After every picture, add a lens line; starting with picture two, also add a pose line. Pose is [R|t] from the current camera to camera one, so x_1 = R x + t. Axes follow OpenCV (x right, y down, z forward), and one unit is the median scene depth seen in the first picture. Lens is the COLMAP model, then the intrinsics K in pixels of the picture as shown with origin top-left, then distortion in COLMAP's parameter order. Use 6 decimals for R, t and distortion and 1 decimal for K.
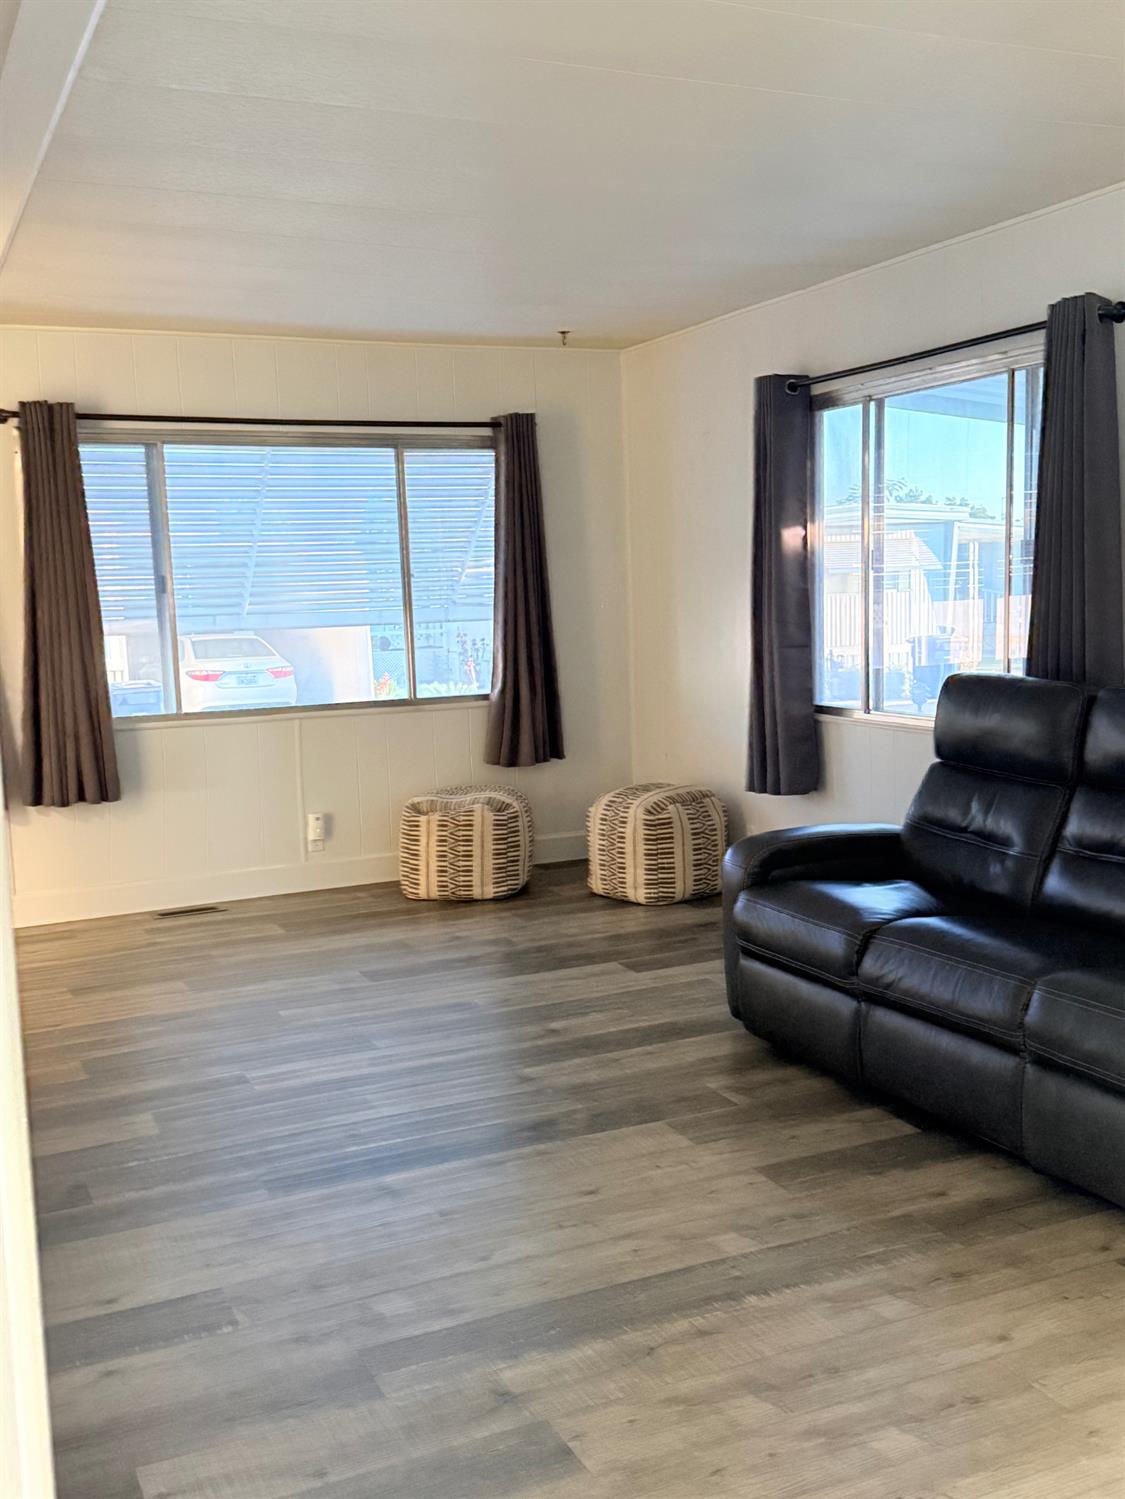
lens RADIAL K [[1483.1, 0, 517.7], [0, 1483.1, 748.0], [0, 0, 1]] dist [0.171048, -0.328544]
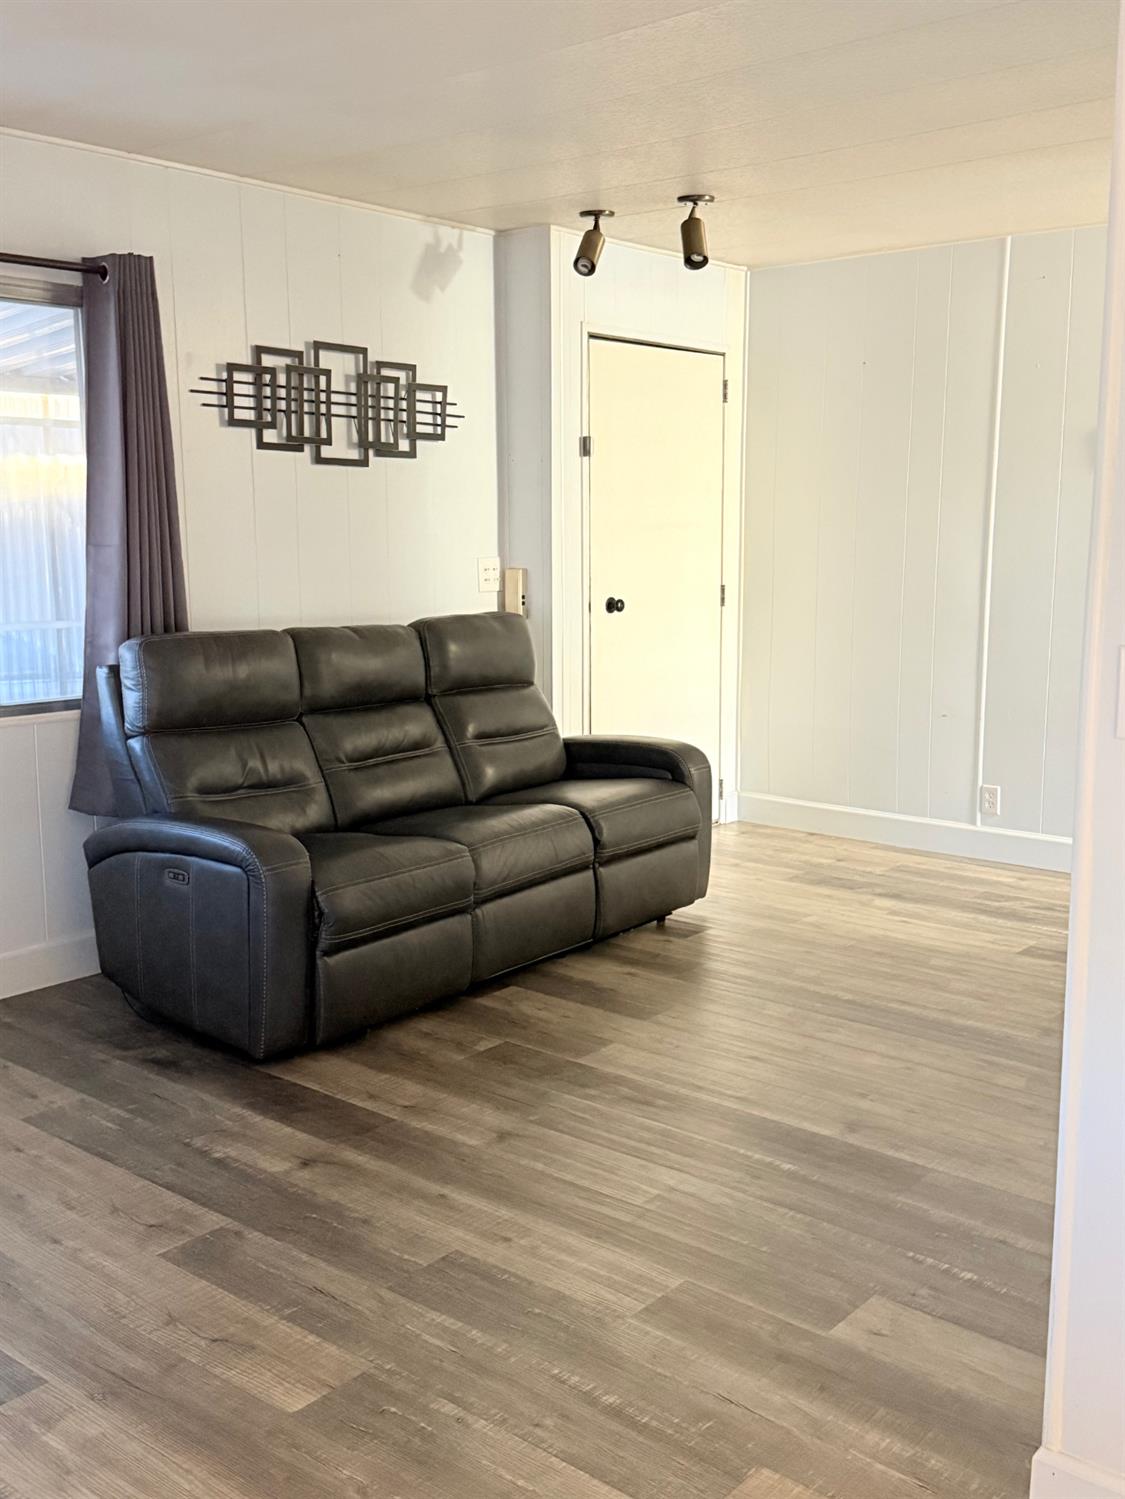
lens RADIAL K [[1483.1, 0, 517.7], [0, 1483.1, 748.0], [0, 0, 1]] dist [0.171048, -0.328544]
pose [[-0.436818, -0.106307, 0.893246, -0.696567], [0.115783, 0.978088, 0.173025, -0.130294], [-0.892068, 0.179003, -0.414938, 1.252408]]
